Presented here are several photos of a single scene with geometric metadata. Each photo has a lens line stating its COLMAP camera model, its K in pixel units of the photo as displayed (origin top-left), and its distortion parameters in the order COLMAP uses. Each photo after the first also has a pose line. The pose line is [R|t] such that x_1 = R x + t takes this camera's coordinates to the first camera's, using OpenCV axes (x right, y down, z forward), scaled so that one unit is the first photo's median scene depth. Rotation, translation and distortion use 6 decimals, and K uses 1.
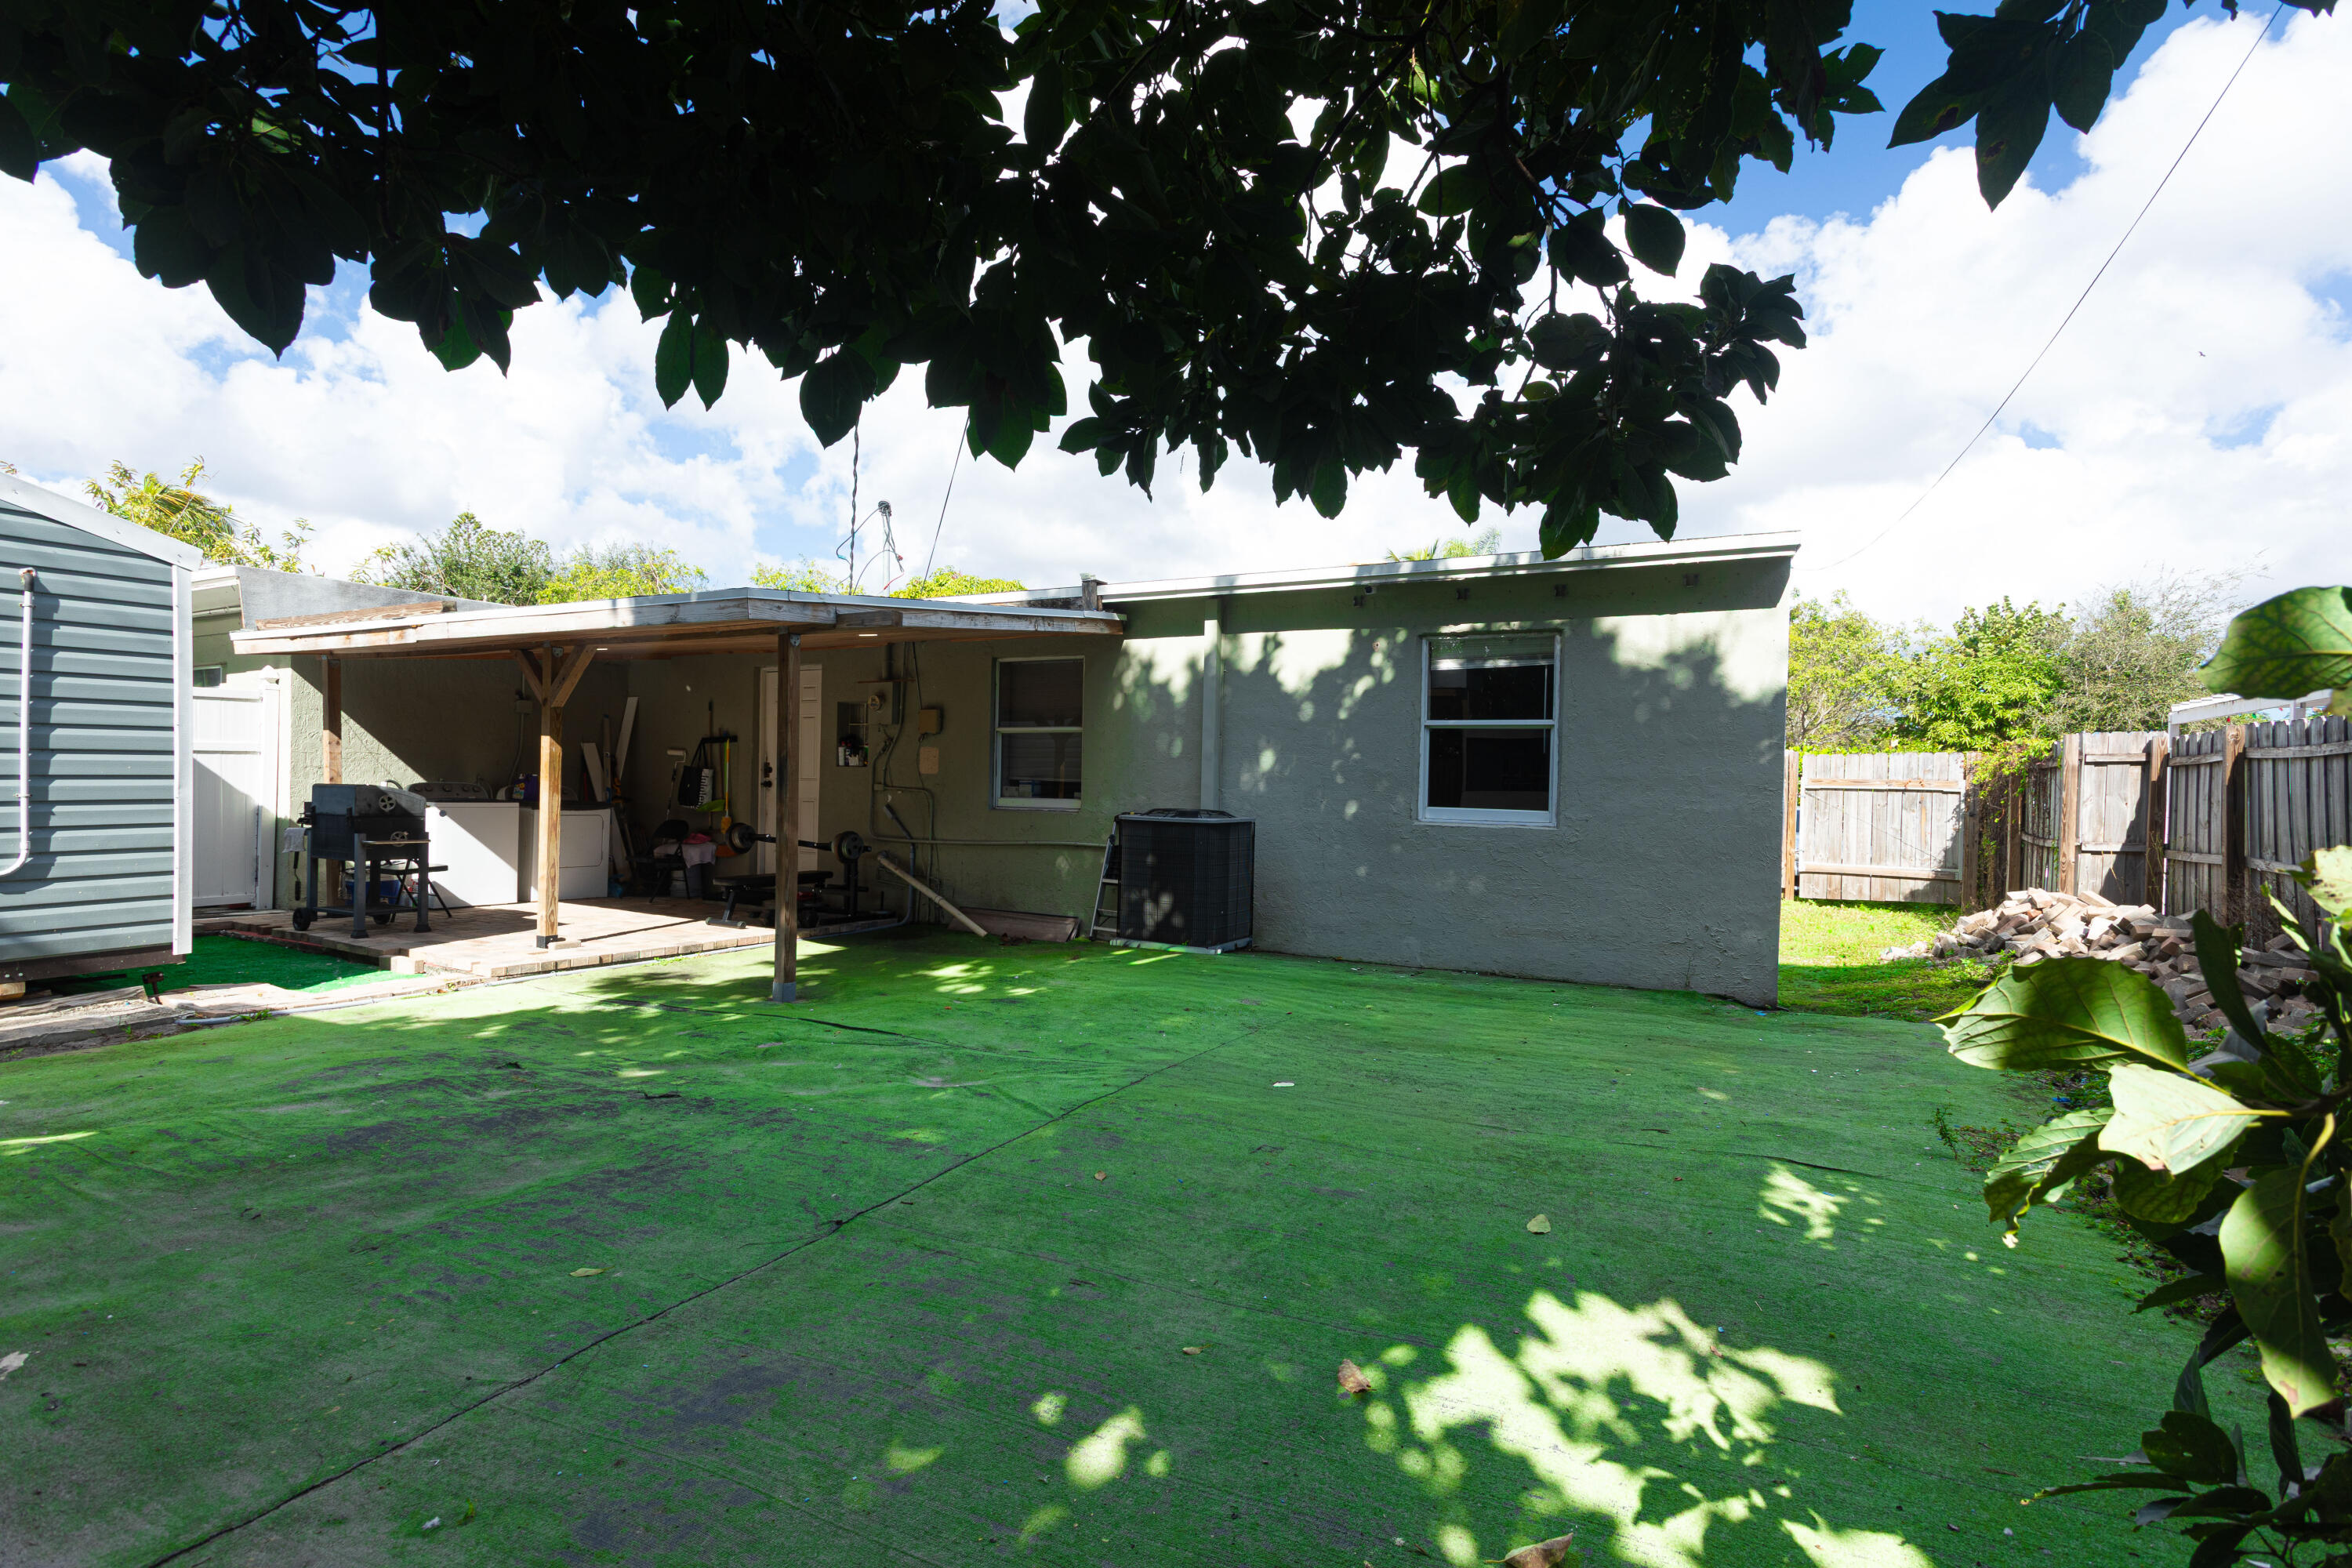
lens RADIAL K [[1143.3, 0, 1179.5], [0, 1143.3, 762.3], [0, 0, 1]] dist [-0.004051, 0.004538]
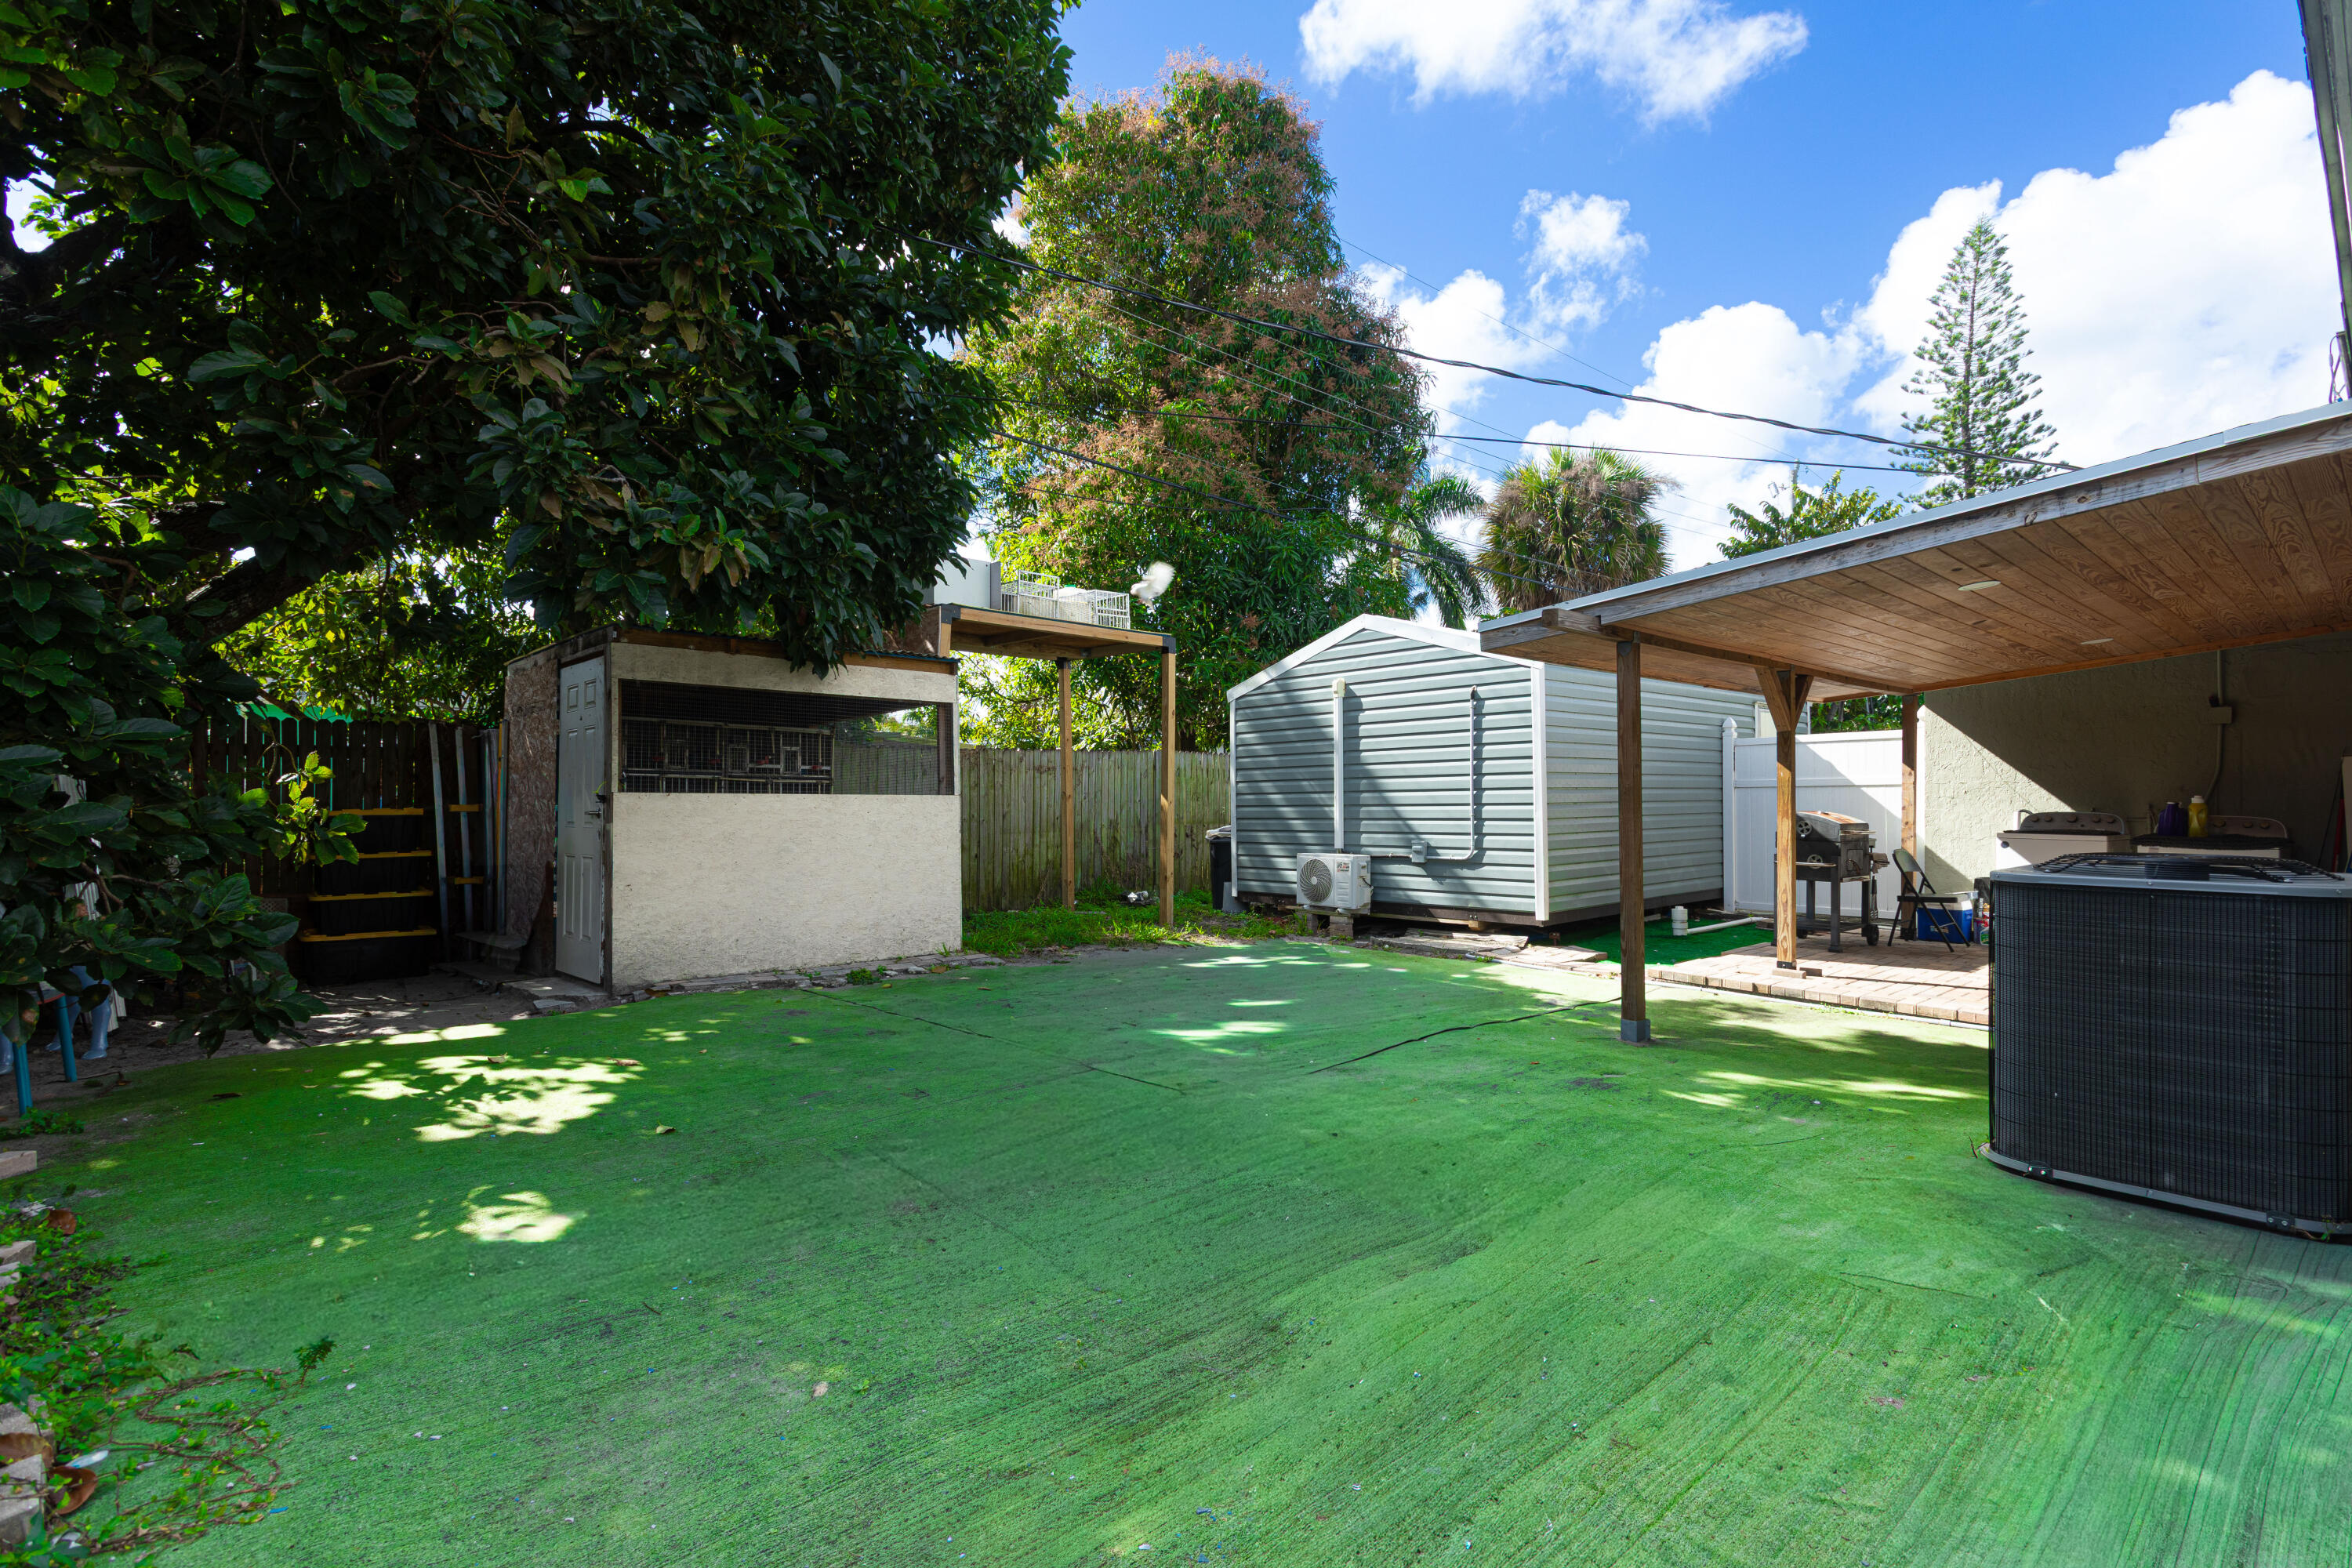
lens RADIAL K [[1143.3, 0, 1179.5], [0, 1143.3, 762.3], [0, 0, 1]] dist [-0.004051, 0.004538]
pose [[-0.364811, -0.037205, -0.930338, 0.800977], [0.006822, 0.999068, -0.042629, 0.019965], [0.931057, -0.021898, -0.364217, 1.213675]]
